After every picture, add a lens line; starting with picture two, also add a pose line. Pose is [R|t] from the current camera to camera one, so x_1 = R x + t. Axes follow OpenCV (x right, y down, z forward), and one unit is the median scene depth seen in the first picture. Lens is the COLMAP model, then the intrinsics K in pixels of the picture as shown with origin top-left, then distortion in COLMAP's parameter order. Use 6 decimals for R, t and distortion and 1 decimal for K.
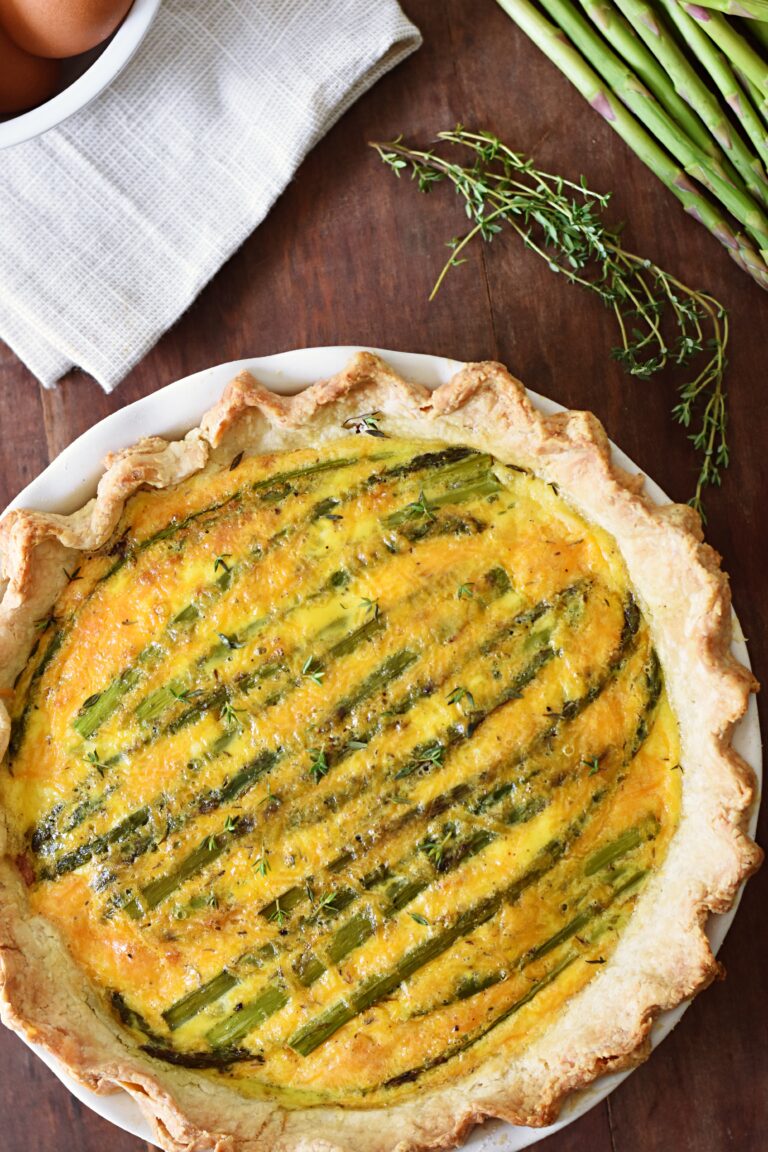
lens RADIAL K [[2483.4, 0, 380.2], [0, 2483.4, 564.6], [0, 0, 1]] dist [-0.136728, 0.000000]
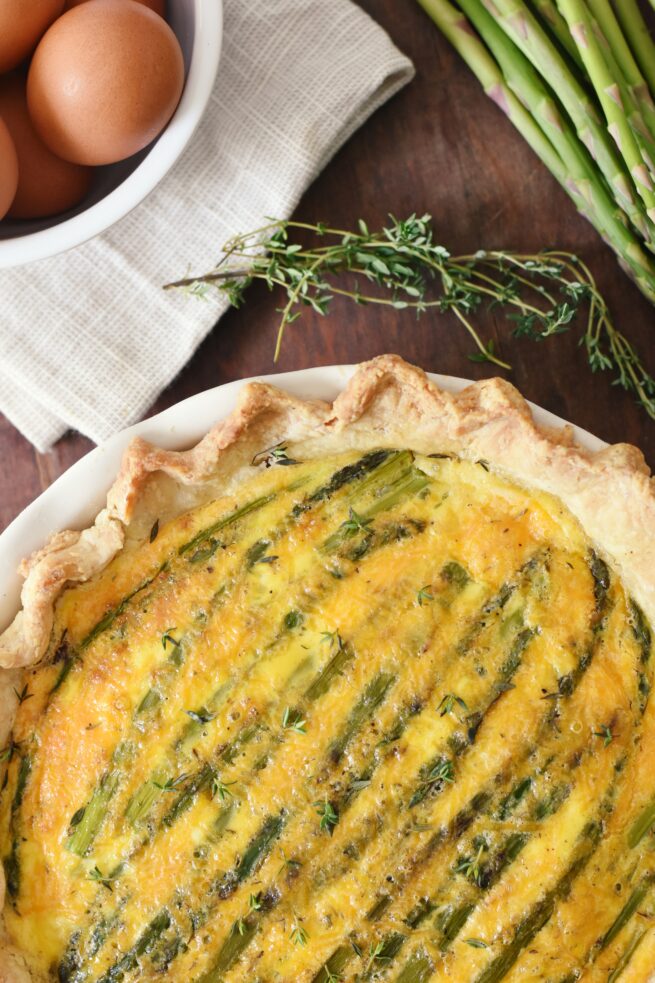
lens RADIAL K [[2119.1, 0, 332.4], [0, 2119.1, 501.2], [0, 0, 1]] dist [-0.136728, 0.000000]
pose [[0.959844, -0.279708, 0.021502, -0.006632], [0.280204, 0.959610, -0.025199, -0.013398], [-0.013585, 0.030212, 0.999451, 0.191473]]
